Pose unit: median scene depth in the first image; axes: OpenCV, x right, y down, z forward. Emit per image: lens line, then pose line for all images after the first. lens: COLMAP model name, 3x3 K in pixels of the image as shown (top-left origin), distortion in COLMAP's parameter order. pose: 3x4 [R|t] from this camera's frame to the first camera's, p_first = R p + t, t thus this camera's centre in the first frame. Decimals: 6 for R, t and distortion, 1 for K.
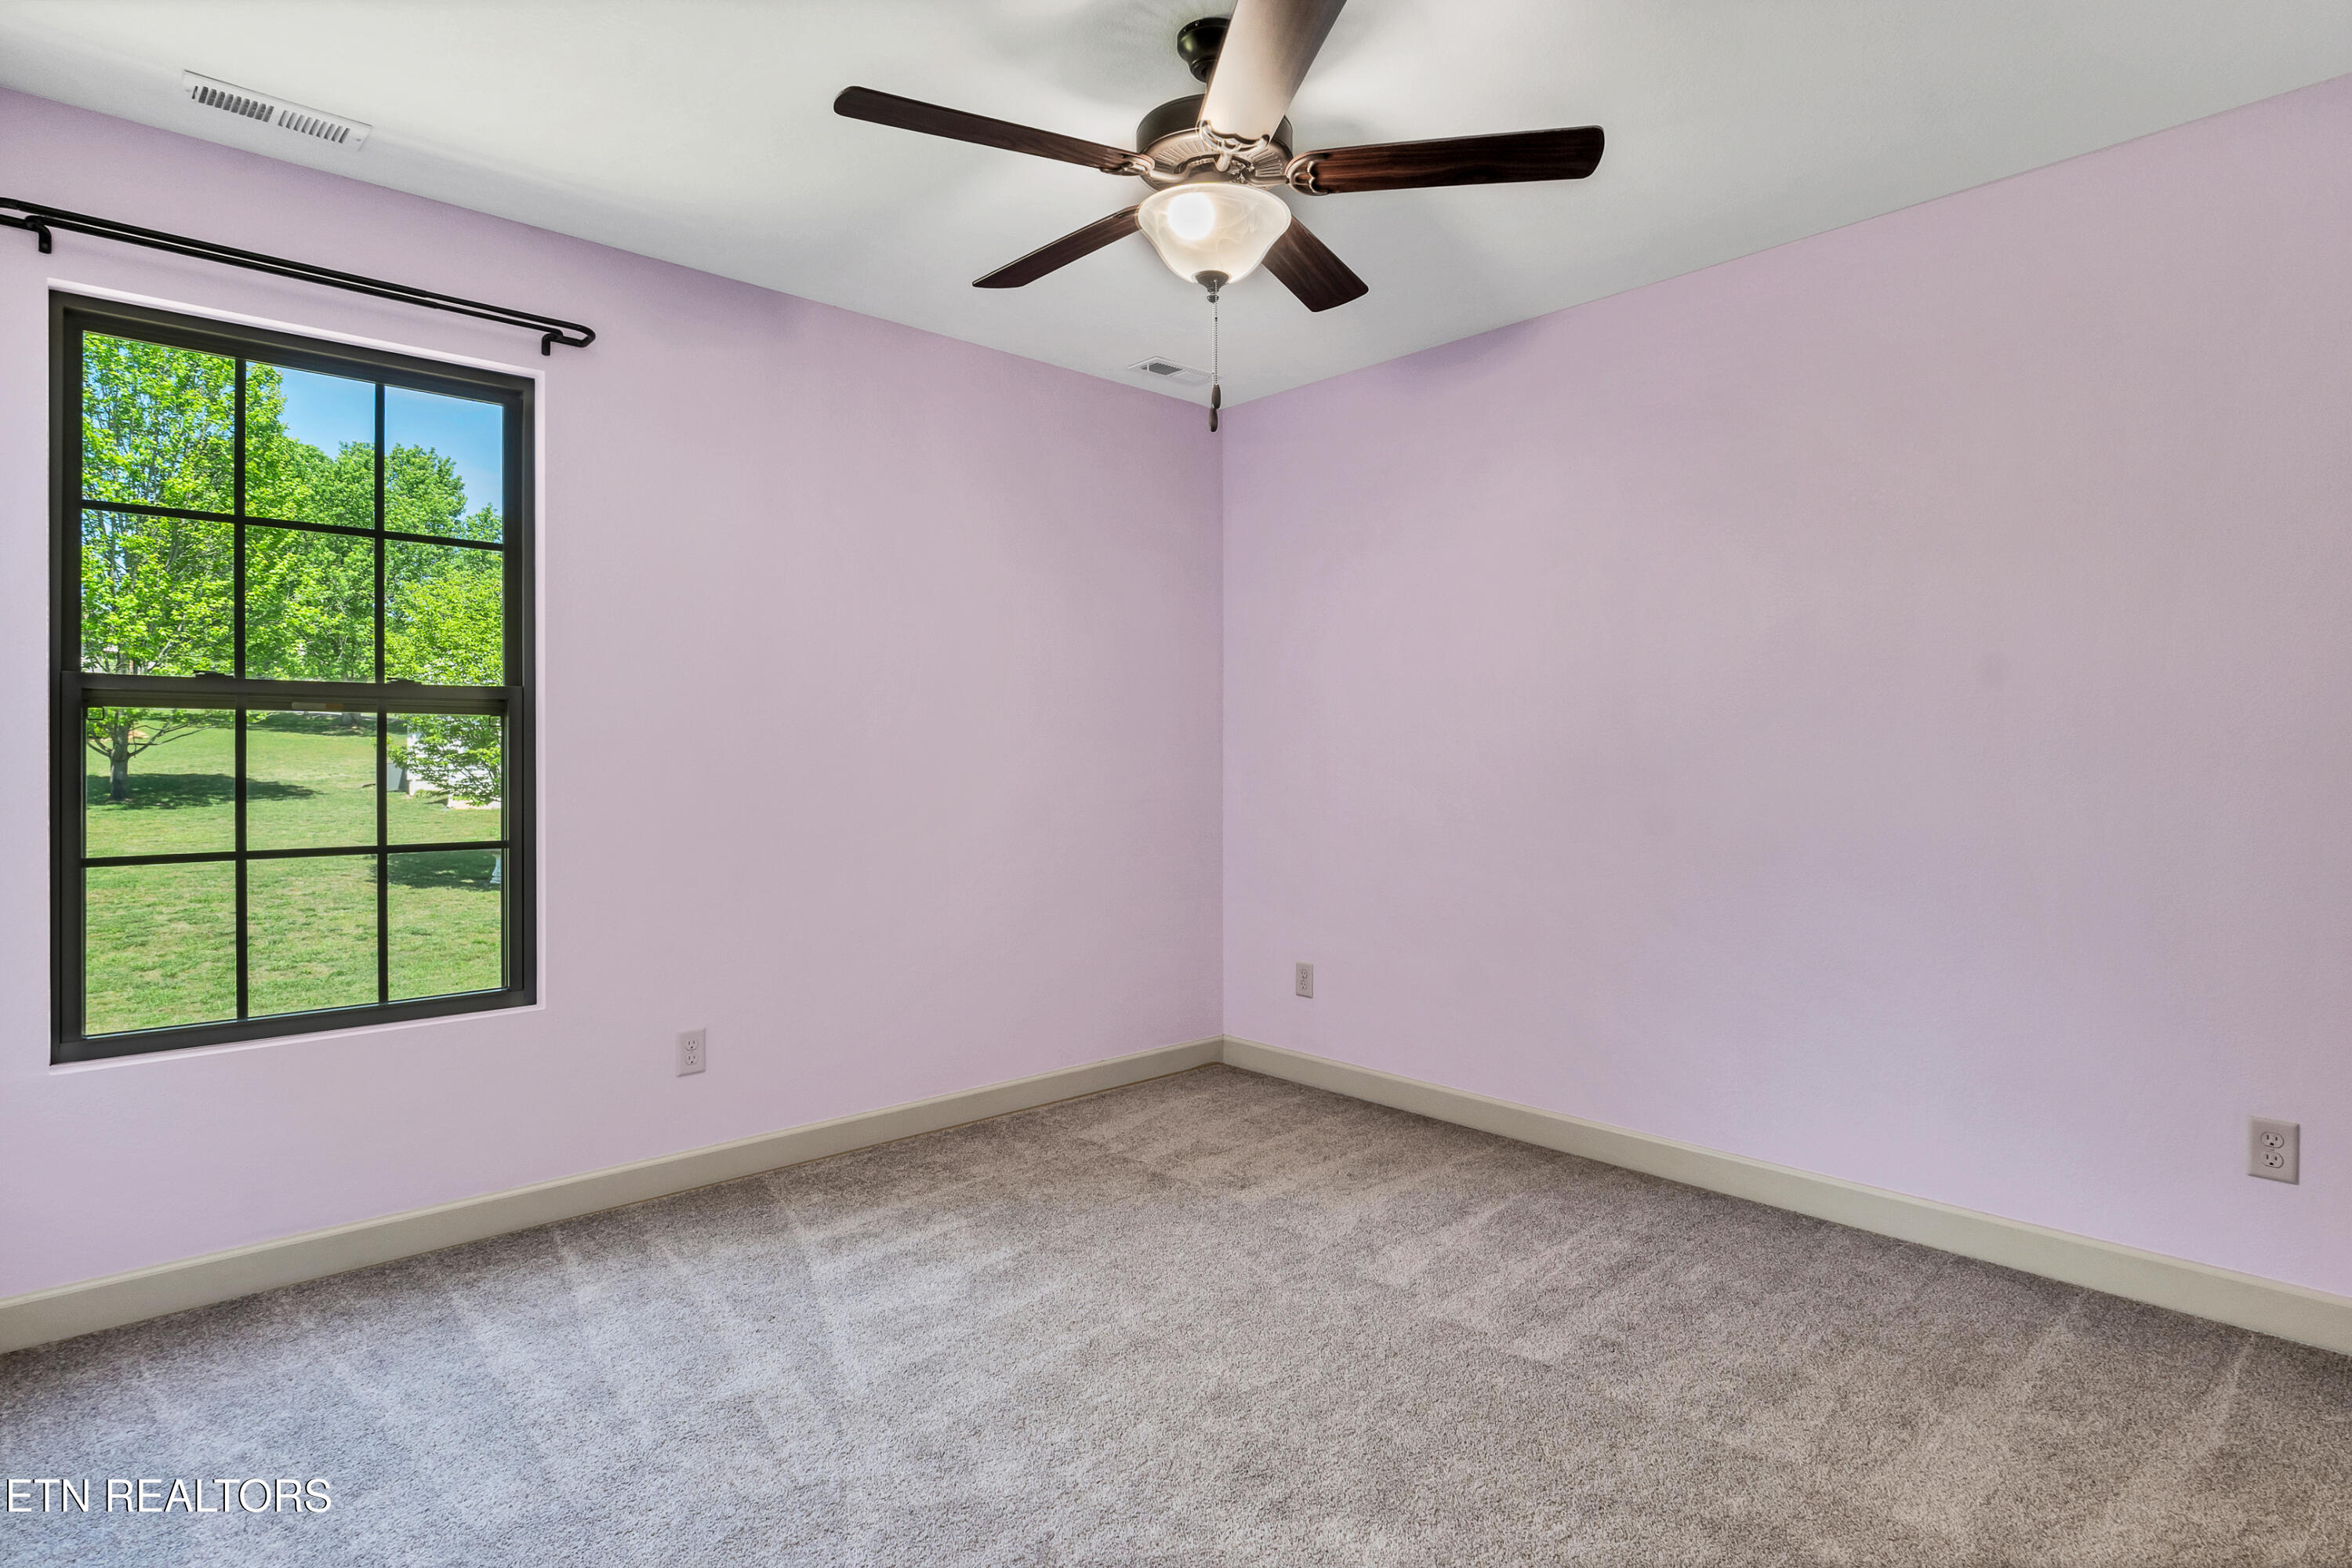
lens RADIAL K [[1264.6, 0, 1170.1], [0, 1264.6, 738.4], [0, 0, 1]] dist [0.012816, 0.000180]
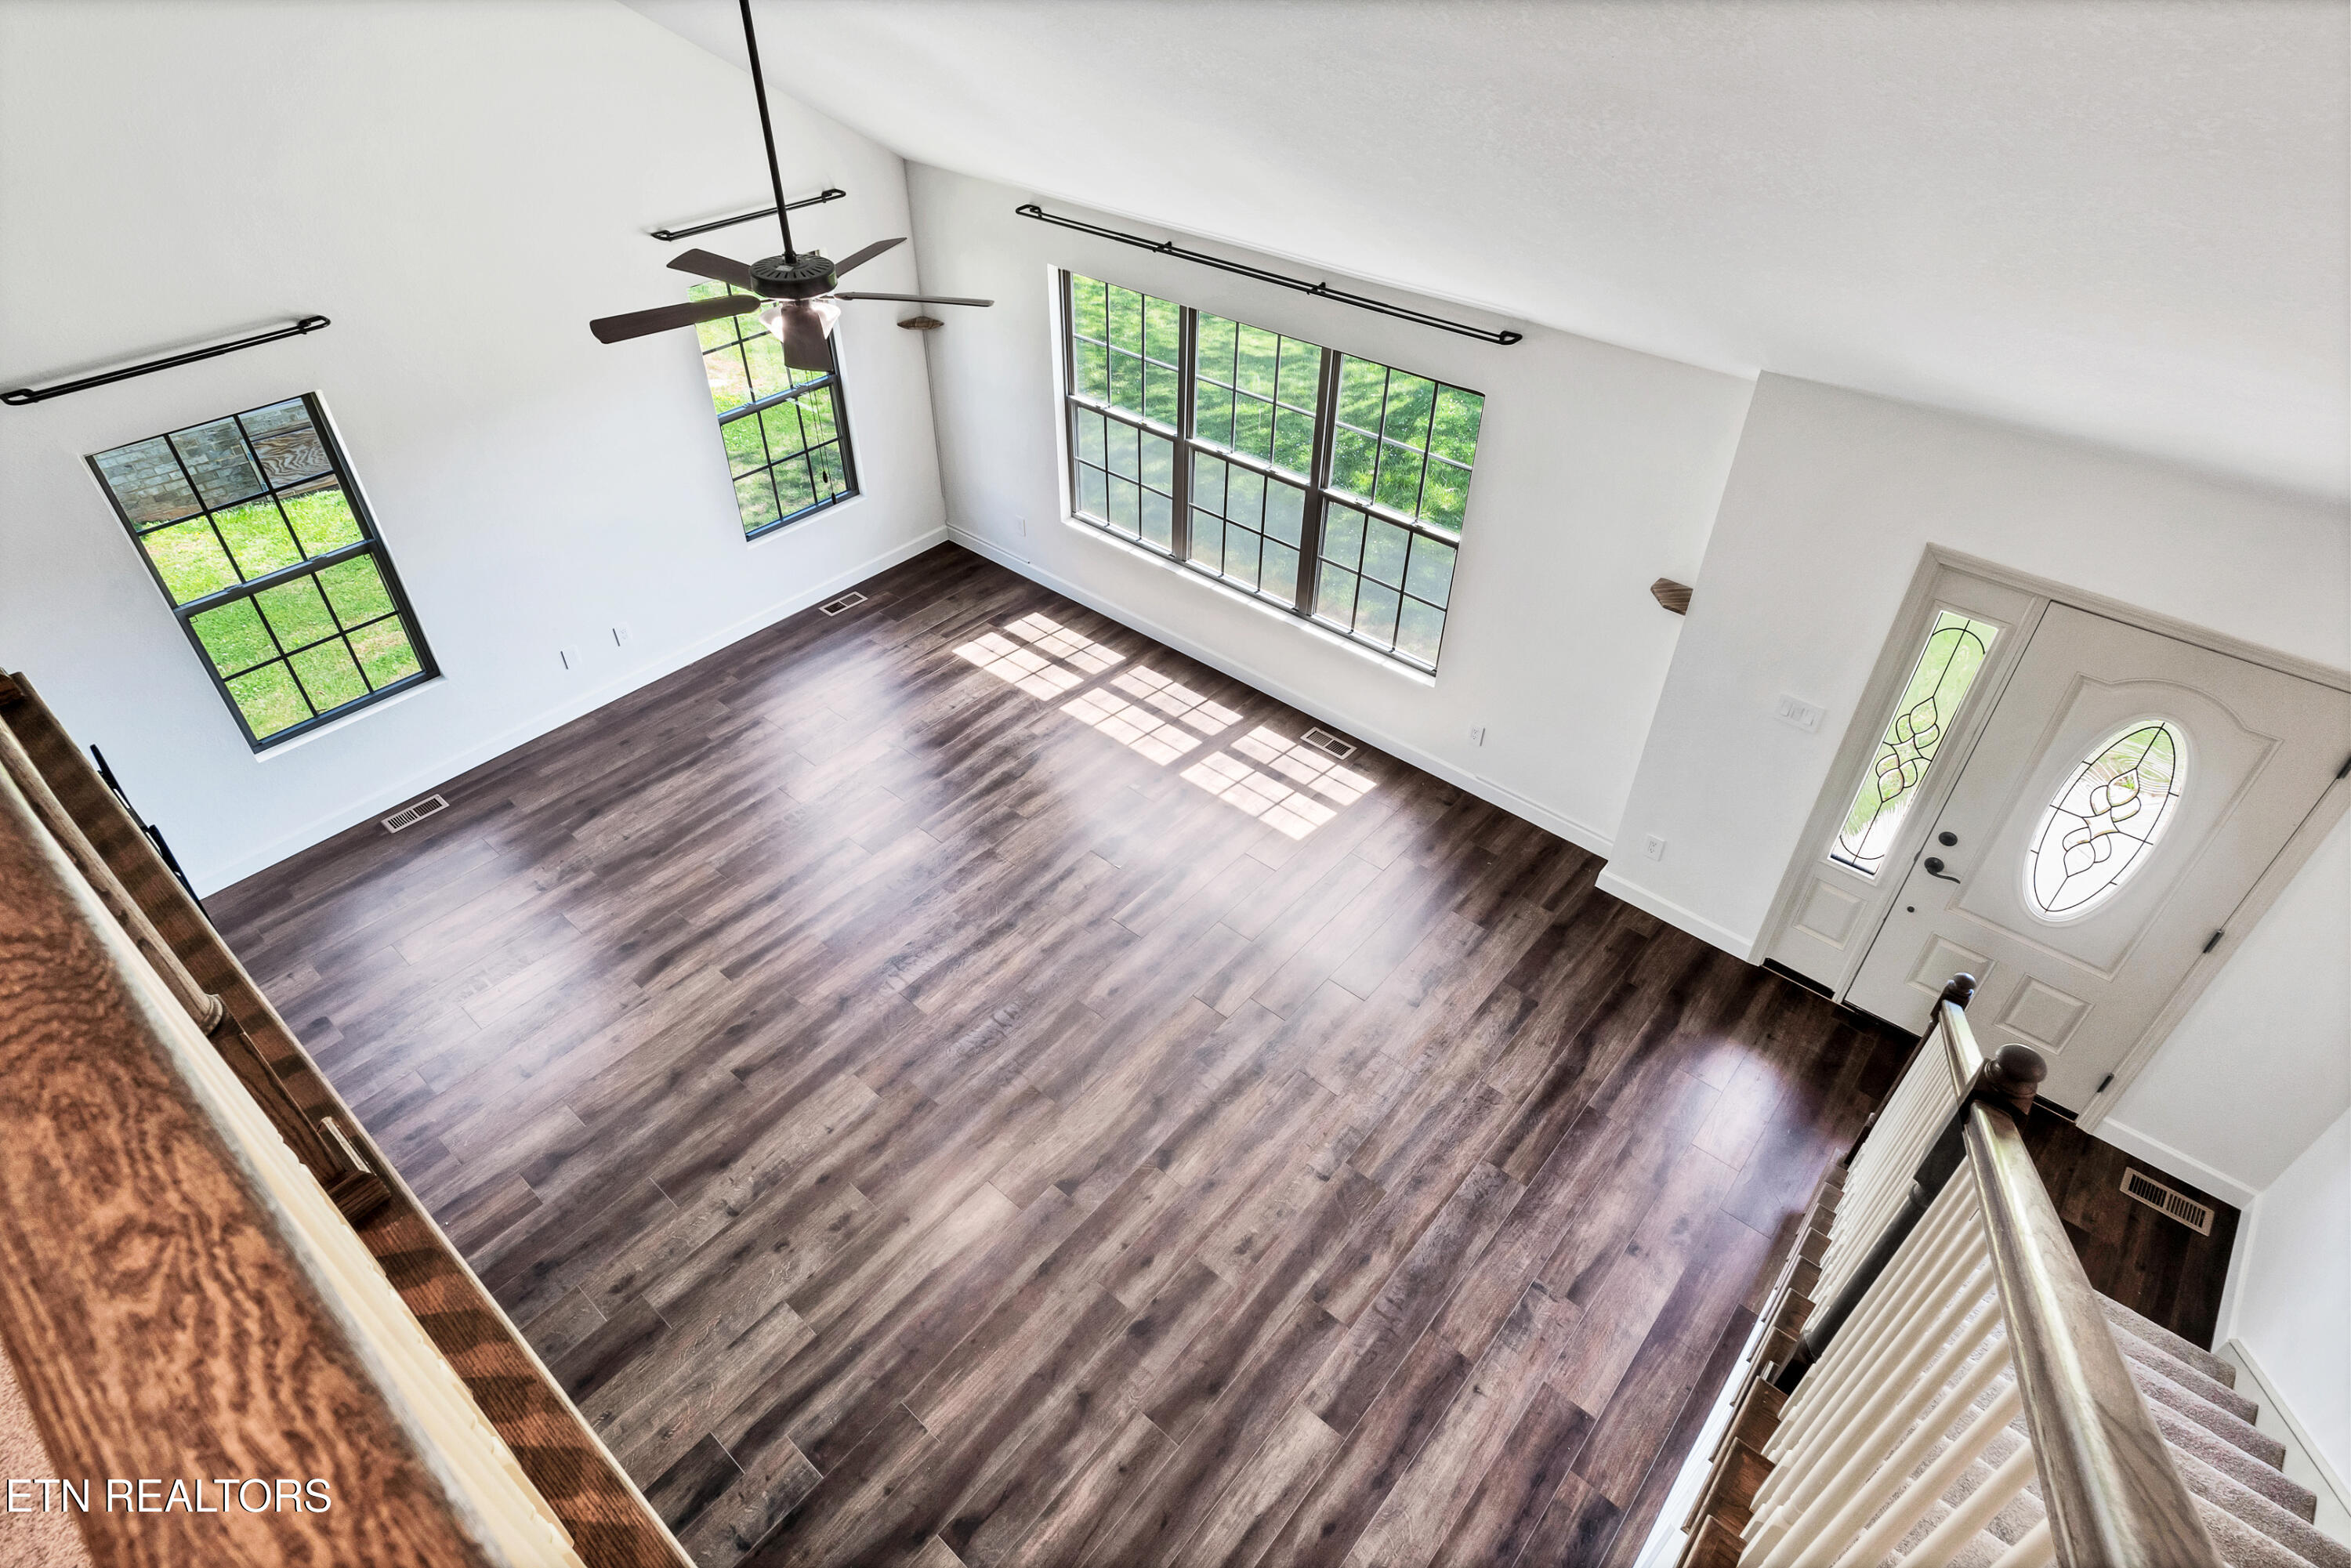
lens RADIAL K [[1272.6, 0, 1184.0], [0, 1272.6, 760.2], [0, 0, 1]] dist [-0.007103, -0.000544]
pose [[0.990151, -0.080167, 0.114776, 0.476322], [-0.010264, 0.776049, 0.630589, -1.053348], [-0.139624, -0.625557, 0.767583, -0.892148]]
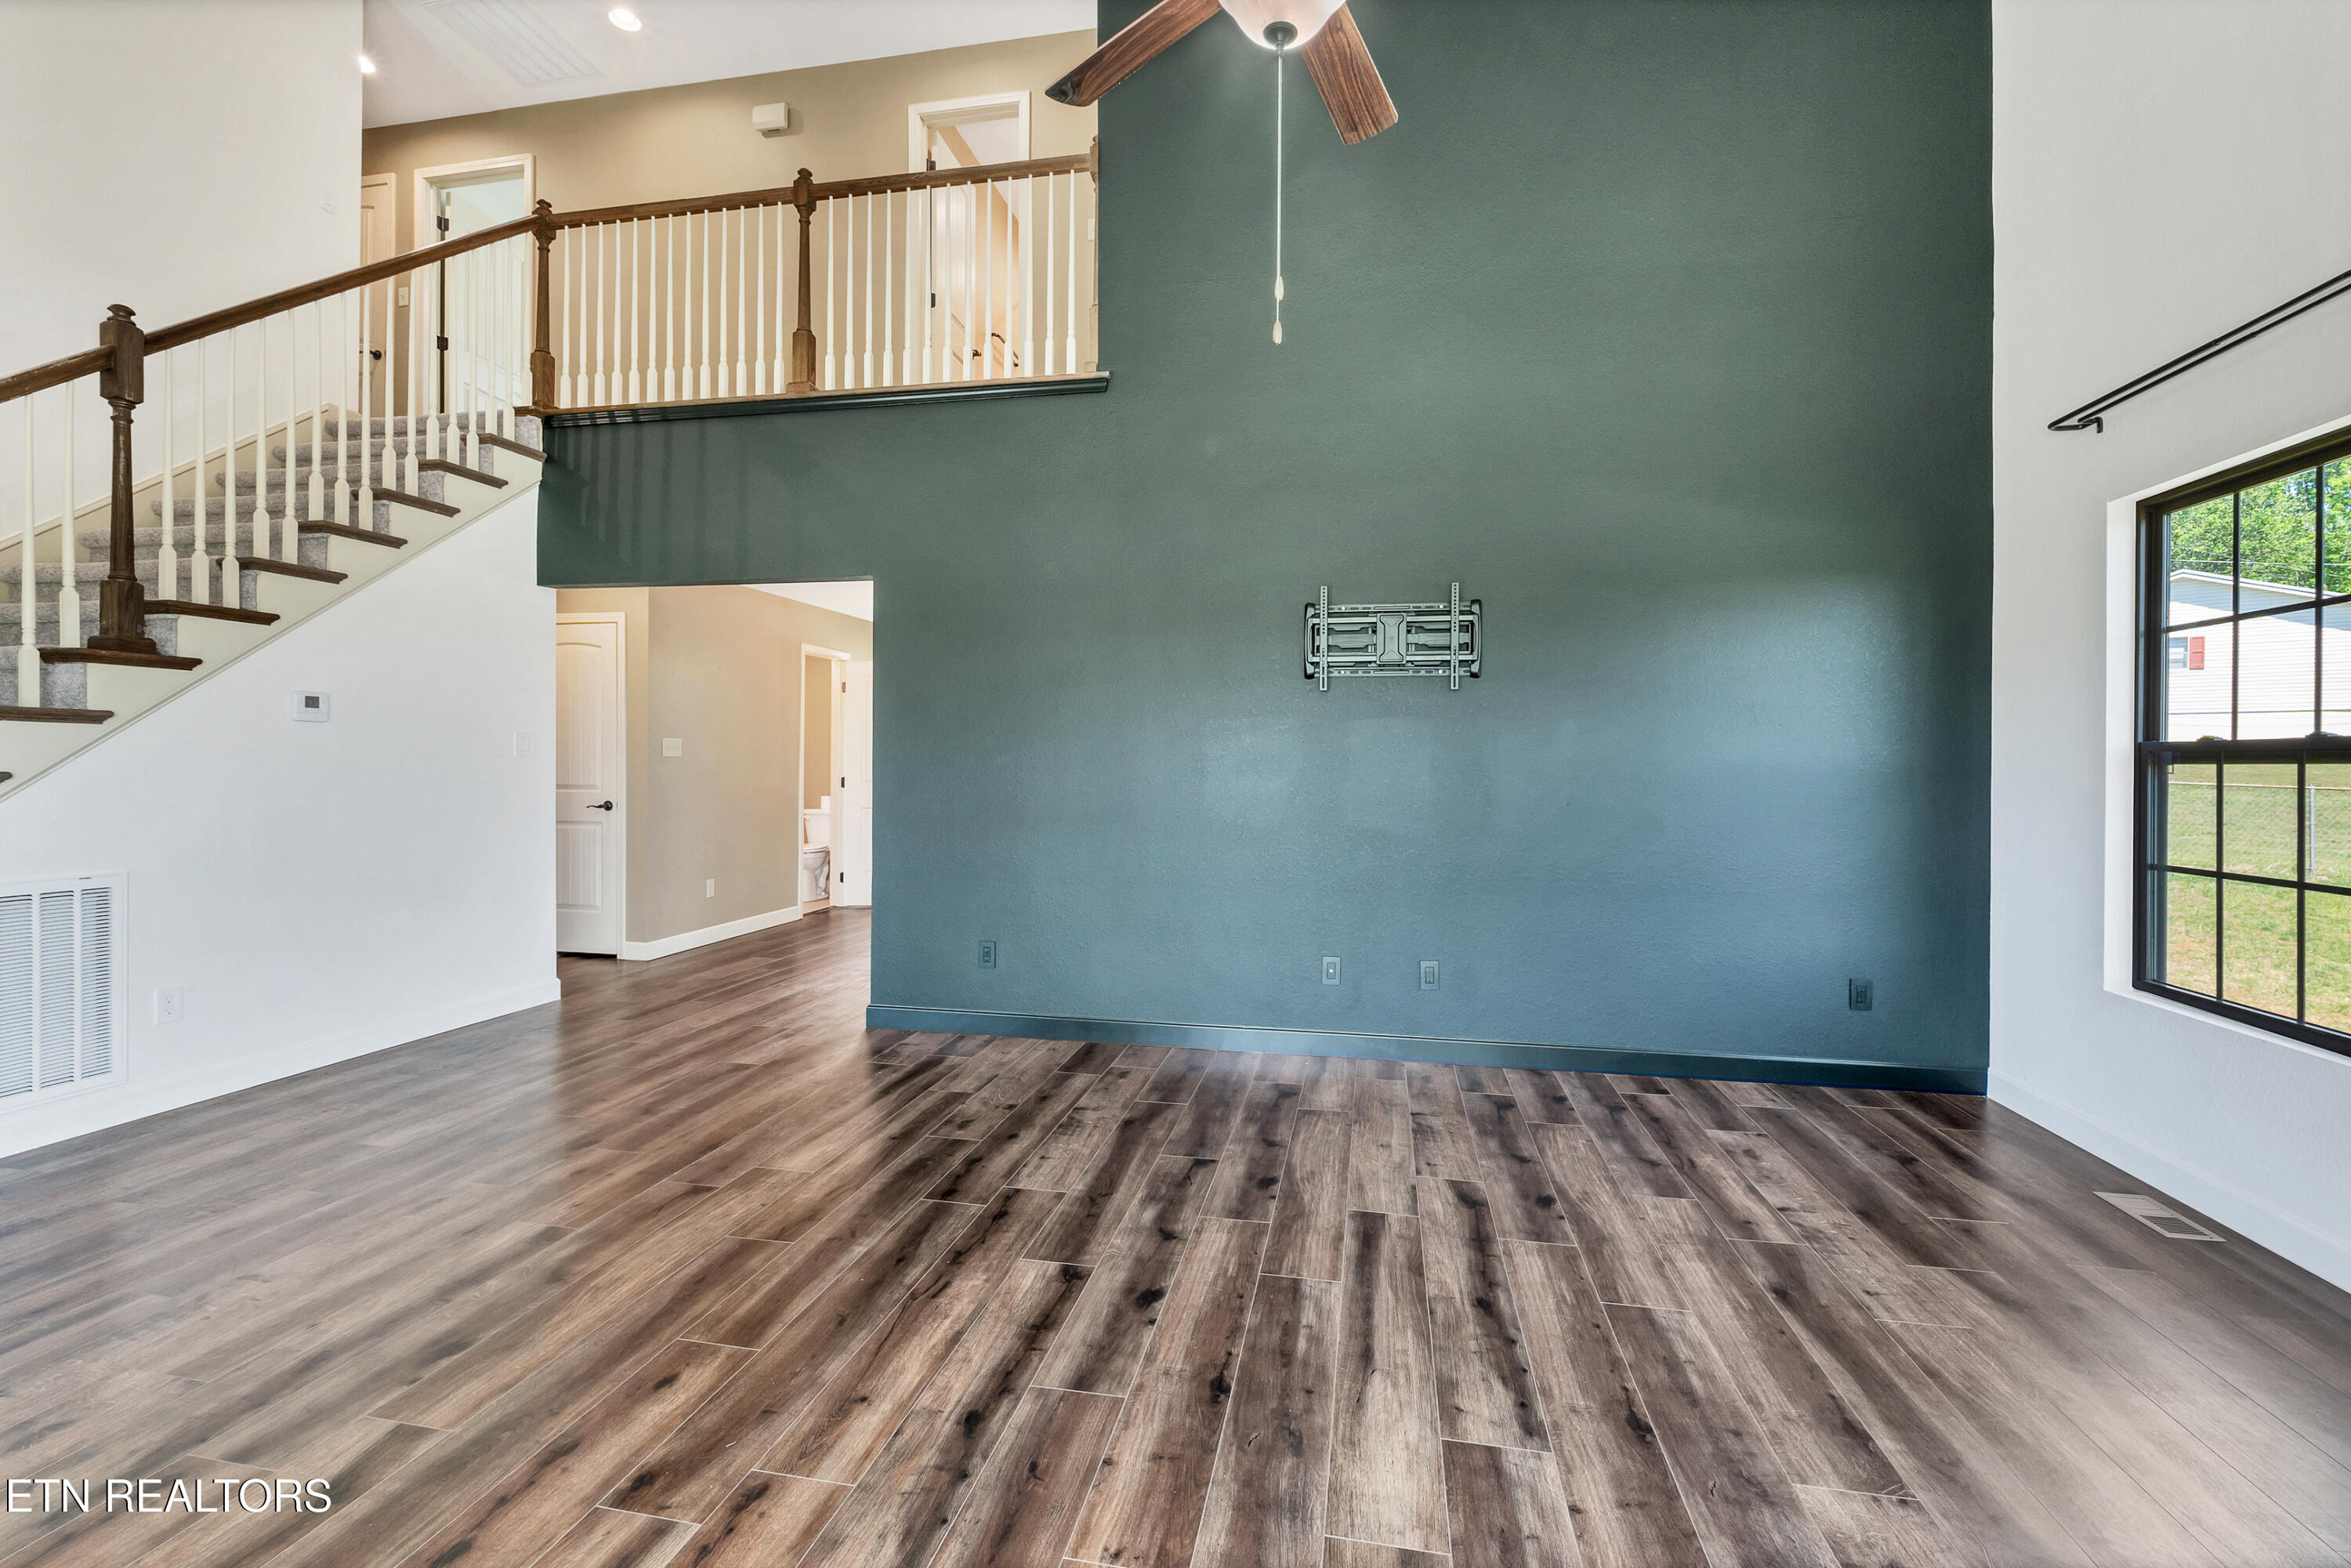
lens RADIAL K [[1024.4, 0, 1184.6], [0, 1024.4, 761.7], [0, 0, 1]] dist [-0.008123, 0.000258]
pose [[-0.793214, -0.008942, -0.608878, 0.702574], [-0.001500, 0.999918, -0.012731, -0.009447], [0.608941, -0.009185, -0.793162, 1.094389]]
